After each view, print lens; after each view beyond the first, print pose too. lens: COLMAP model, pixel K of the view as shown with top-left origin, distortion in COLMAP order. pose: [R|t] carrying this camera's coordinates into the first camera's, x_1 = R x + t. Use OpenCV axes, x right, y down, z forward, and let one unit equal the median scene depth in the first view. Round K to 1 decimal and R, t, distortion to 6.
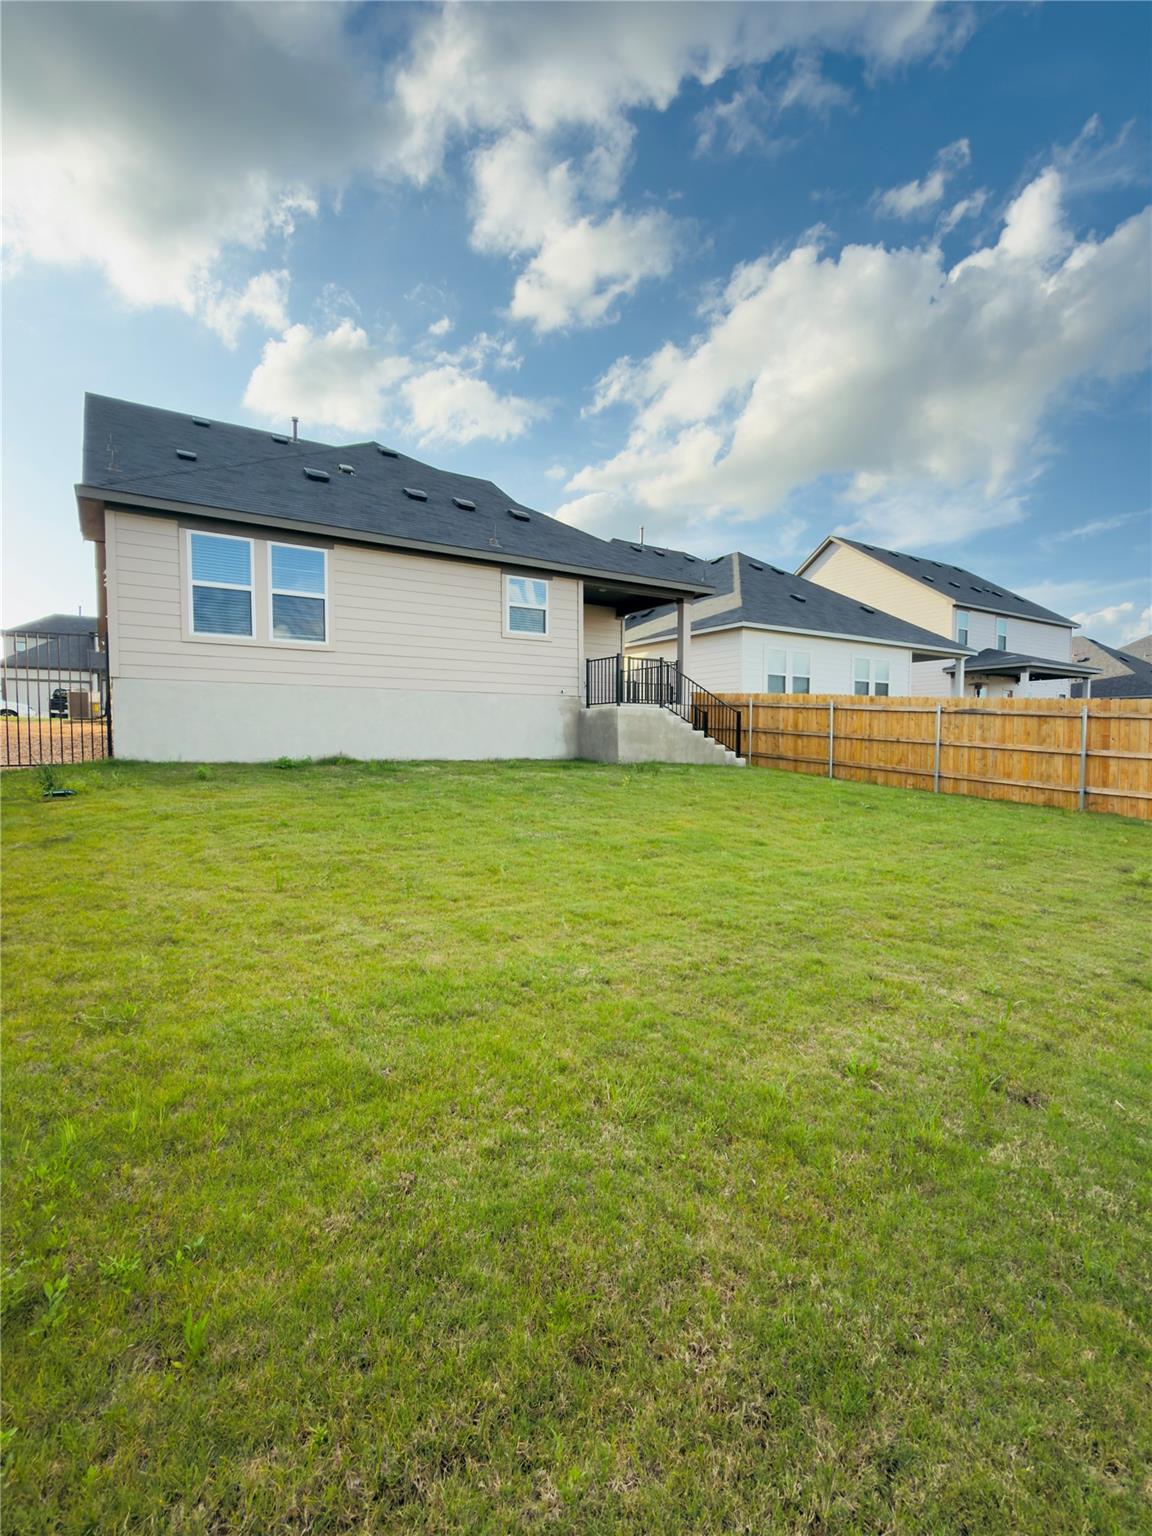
lens RADIAL K [[725.6, 0, 581.4], [0, 725.6, 773.8], [0, 0, 1]] dist [0.000098, 0.000025]
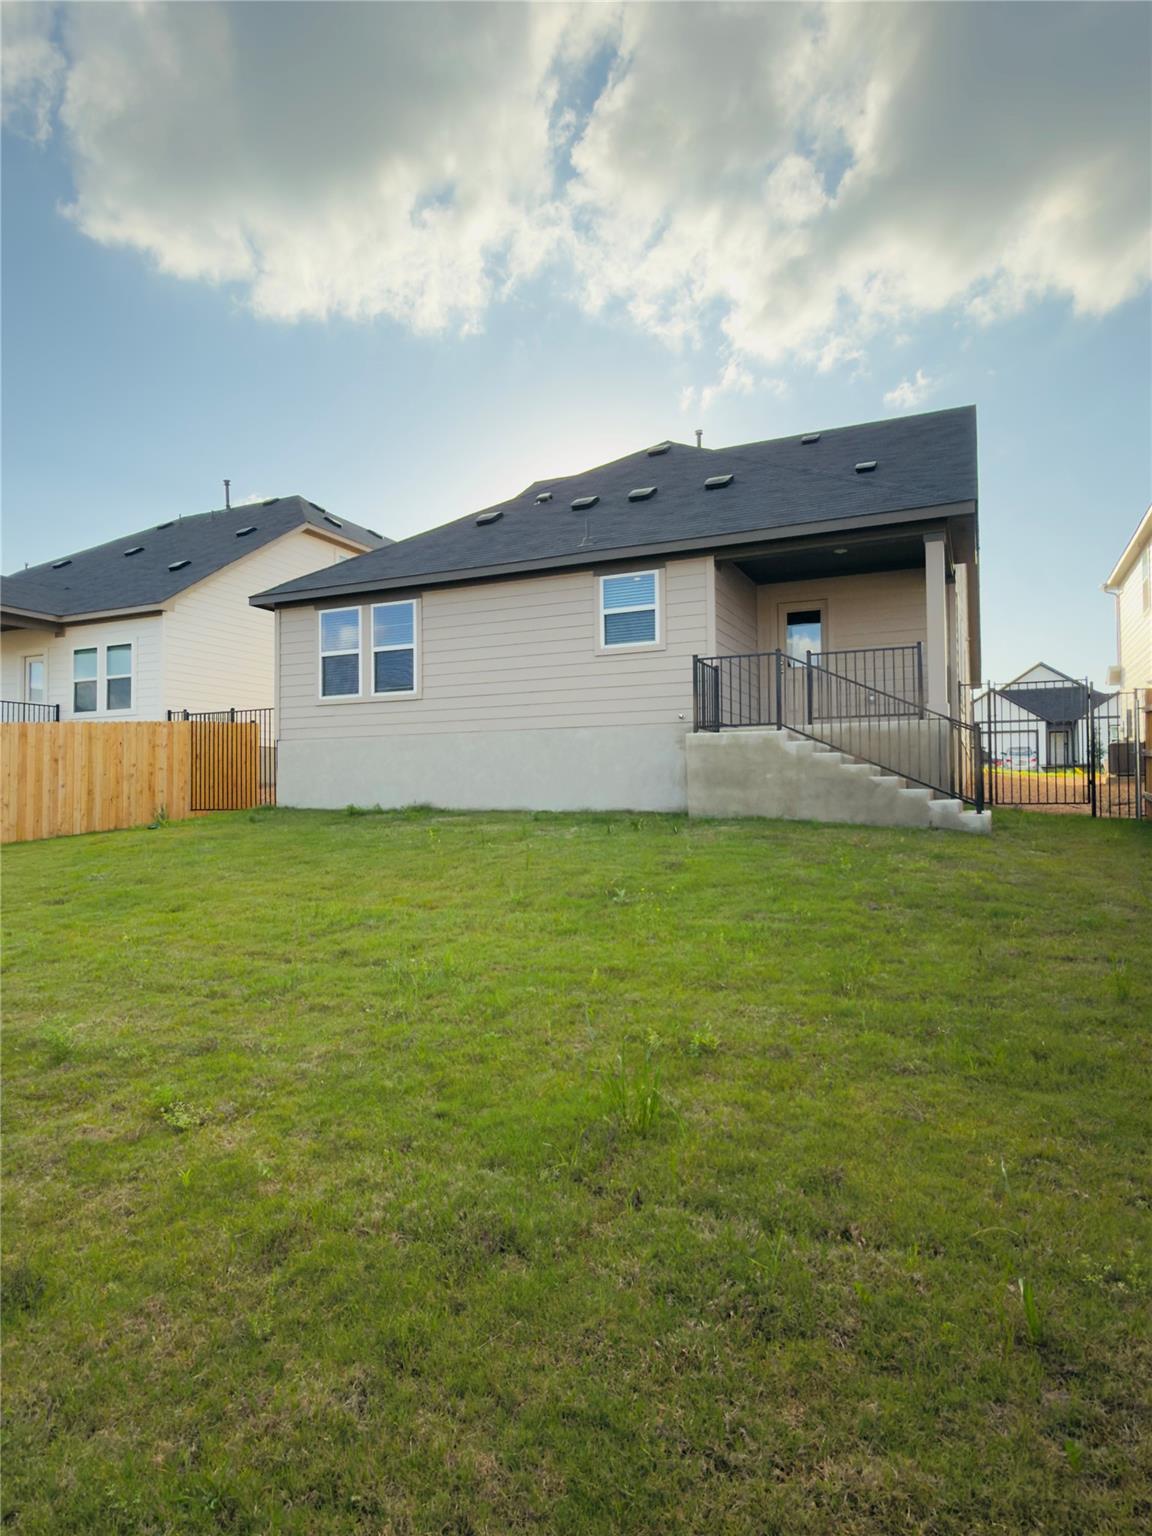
lens RADIAL K [[891.1, 0, 577.5], [0, 891.1, 766.5], [0, 0, 1]] dist [-0.003376, 0.001100]
pose [[0.528396, -0.028092, -0.848533, 0.712591], [-0.024704, 0.998520, -0.048442, -0.019877], [0.848639, 0.046558, 0.526920, 0.481377]]
